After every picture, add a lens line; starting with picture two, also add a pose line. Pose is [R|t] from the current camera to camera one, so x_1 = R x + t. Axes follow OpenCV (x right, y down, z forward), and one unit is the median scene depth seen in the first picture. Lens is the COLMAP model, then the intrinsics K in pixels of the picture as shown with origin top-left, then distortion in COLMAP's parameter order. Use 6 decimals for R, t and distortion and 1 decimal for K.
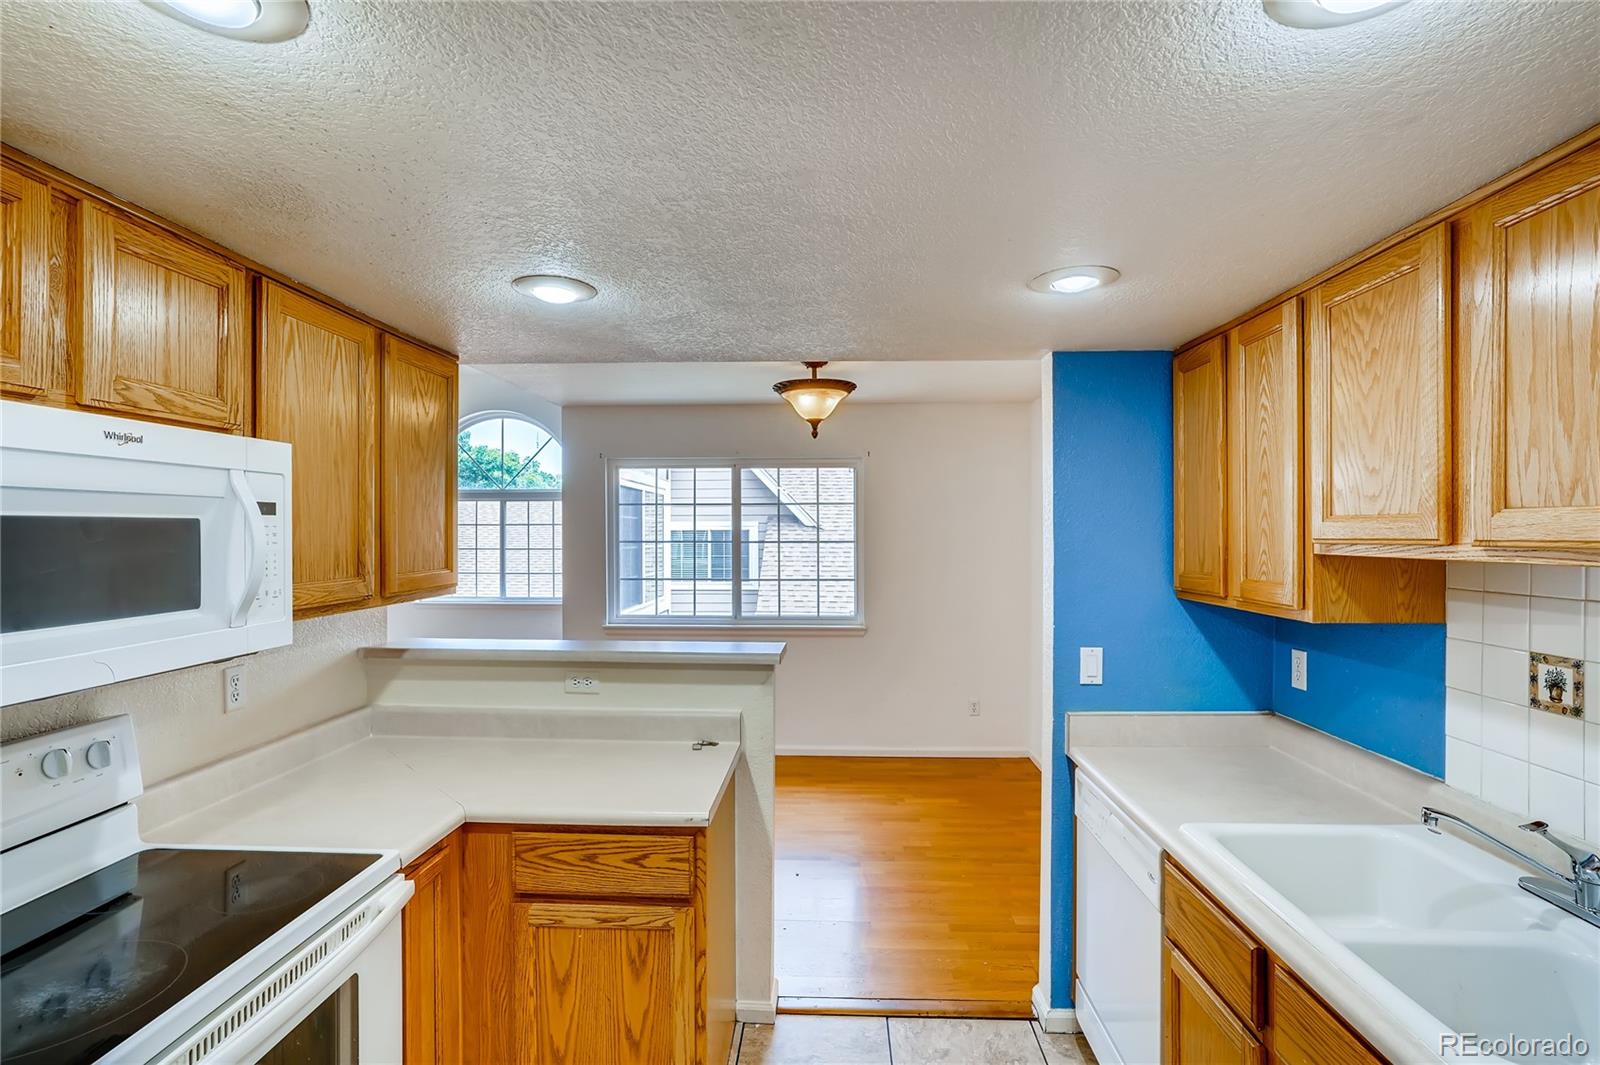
lens RADIAL K [[789.9, 0, 800.0], [0, 789.9, 532.5], [0, 0, 1]] dist [-0.000109, 0.000005]
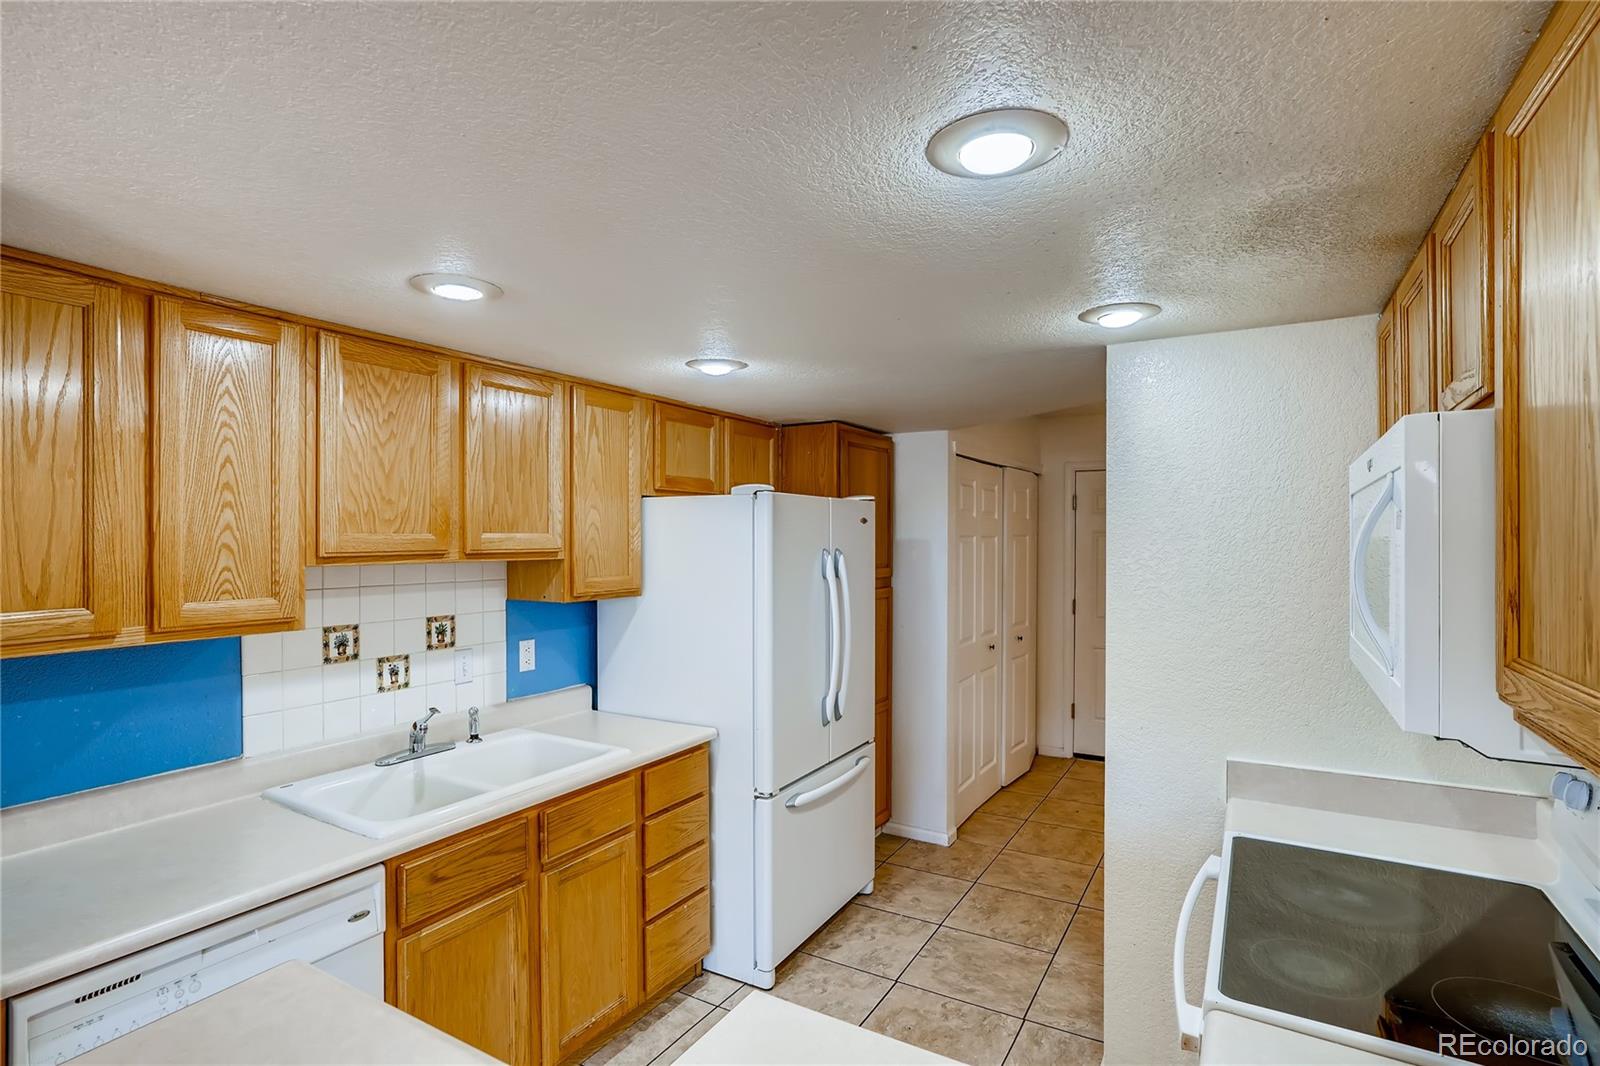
lens RADIAL K [[789.9, 0, 800.0], [0, 789.9, 533.0], [0, 0, 1]] dist [-0.000109, 0.000005]
pose [[-0.882441, 0.000320, 0.470423, -0.529781], [-0.003397, 0.999969, -0.007053, -0.015775], [-0.470411, -0.007822, -0.882413, 1.828663]]
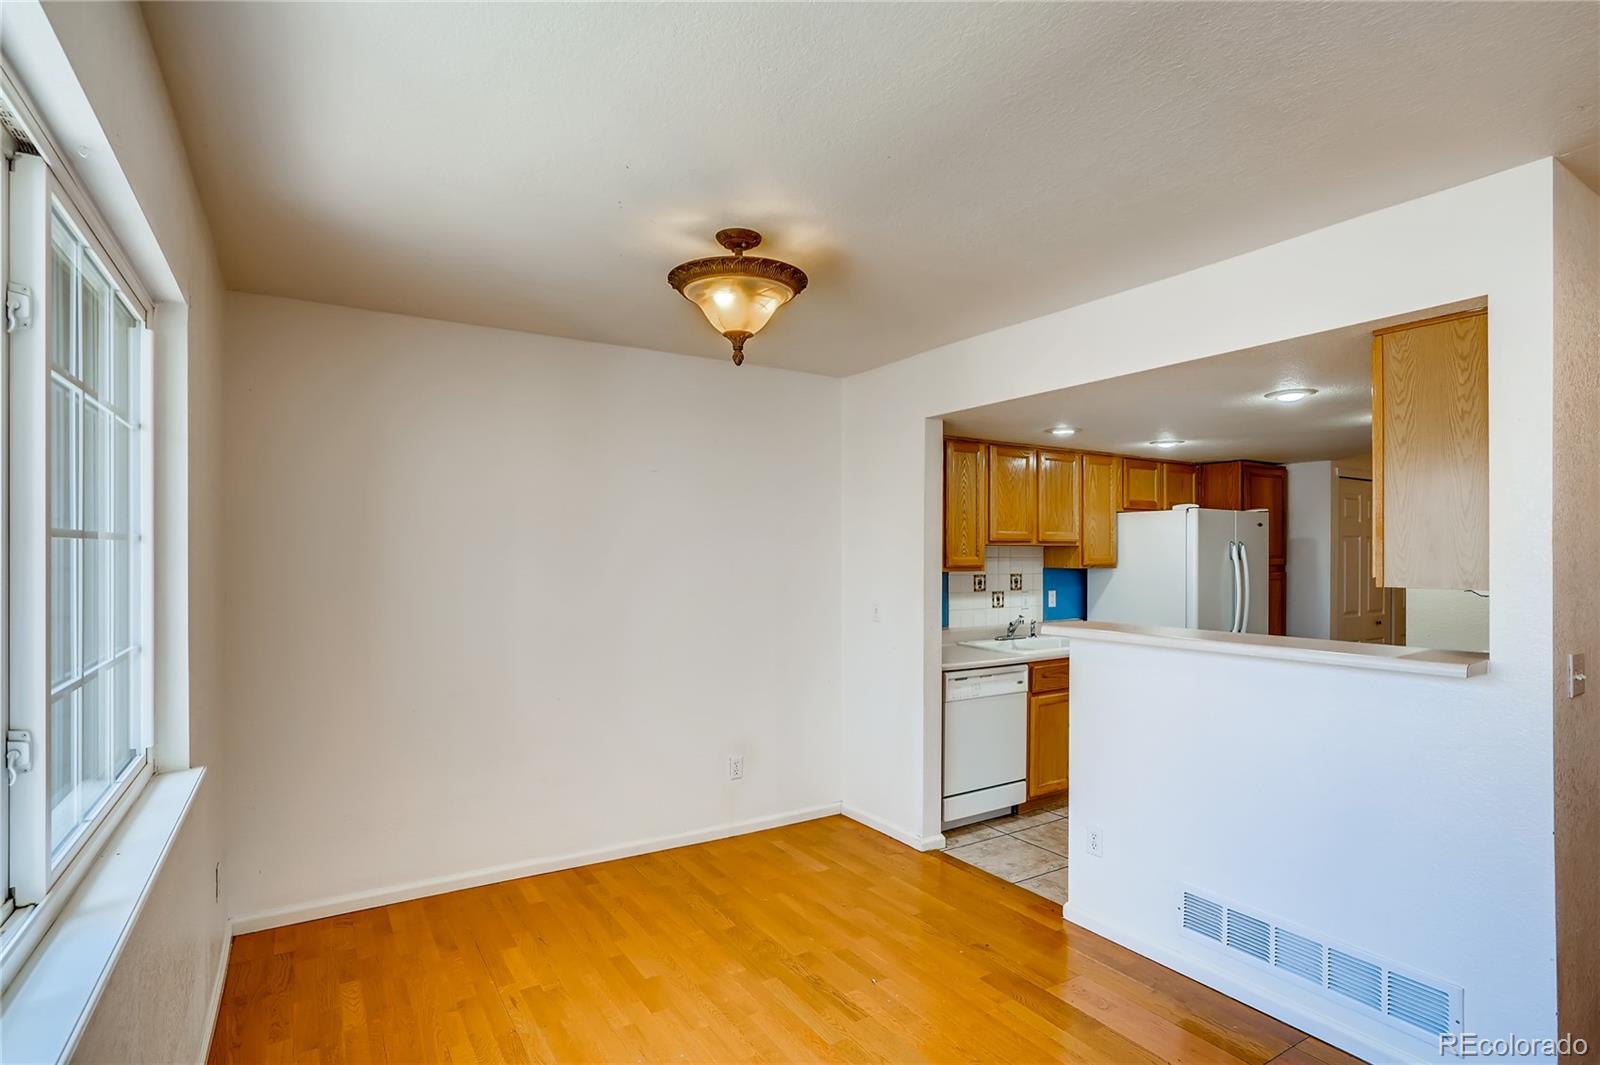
lens RADIAL K [[785.6, 0, 825.7], [0, 785.6, 553.7], [0, 0, 1]] dist [-0.003015, -0.000188]
pose [[-0.587194, -0.005686, 0.809426, -1.277640], [-0.006333, 0.999977, 0.002430, 0.059750], [-0.809421, -0.003699, -0.587217, 3.281825]]
